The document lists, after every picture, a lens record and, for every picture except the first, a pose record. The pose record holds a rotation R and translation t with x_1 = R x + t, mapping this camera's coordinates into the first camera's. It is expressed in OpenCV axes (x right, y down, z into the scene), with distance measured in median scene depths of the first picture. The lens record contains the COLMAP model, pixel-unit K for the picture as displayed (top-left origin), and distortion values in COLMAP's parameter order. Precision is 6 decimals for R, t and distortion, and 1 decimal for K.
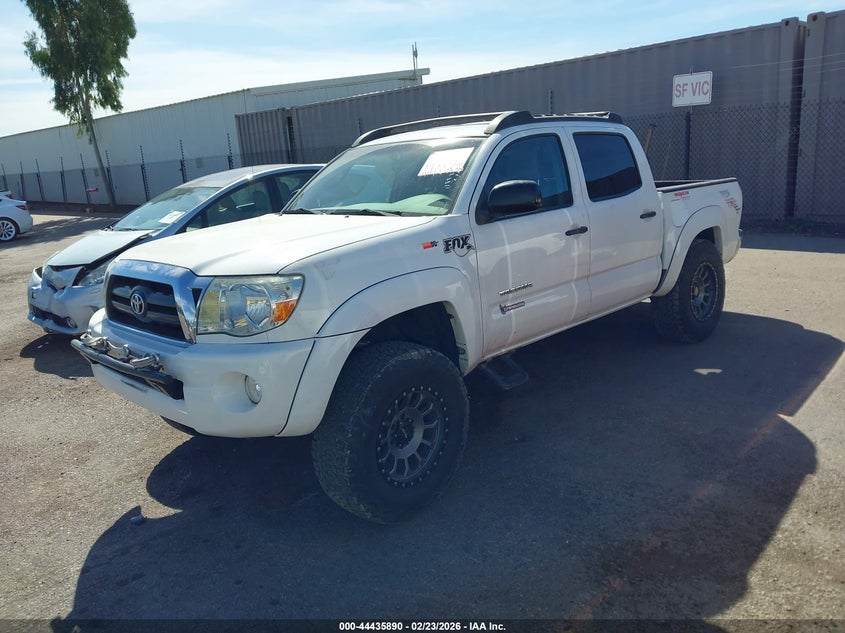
lens RADIAL K [[673.9, 0, 422.5], [0, 673.9, 316.5], [0, 0, 1]] dist [0.020492, -0.002127]
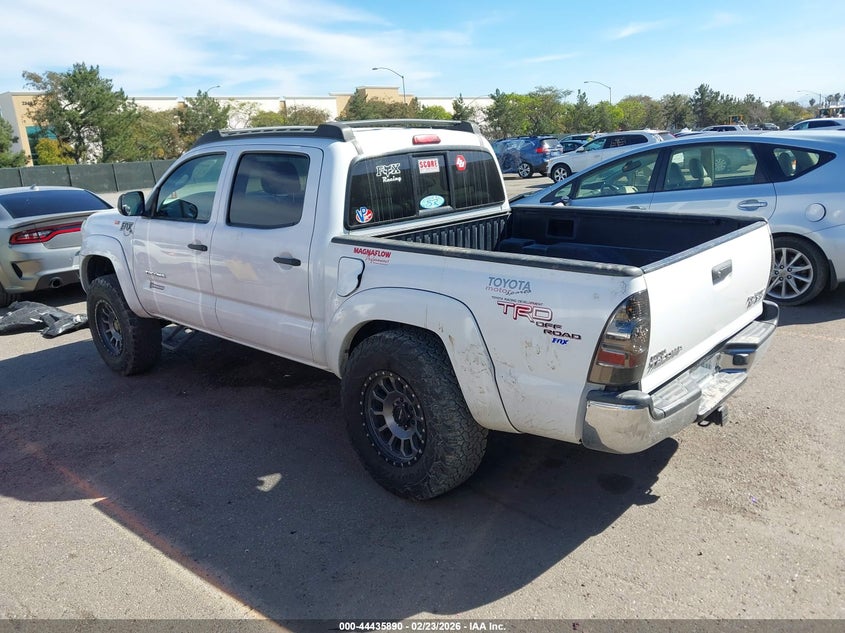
lens RADIAL K [[673.9, 0, 422.5], [0, 673.9, 316.5], [0, 0, 1]] dist [0.020492, -0.002127]
pose [[0.014958, 0.317485, -0.948145, 1.260441], [-0.184148, 0.932906, 0.309477, -0.414259], [0.982785, 0.169970, 0.072418, 1.269529]]
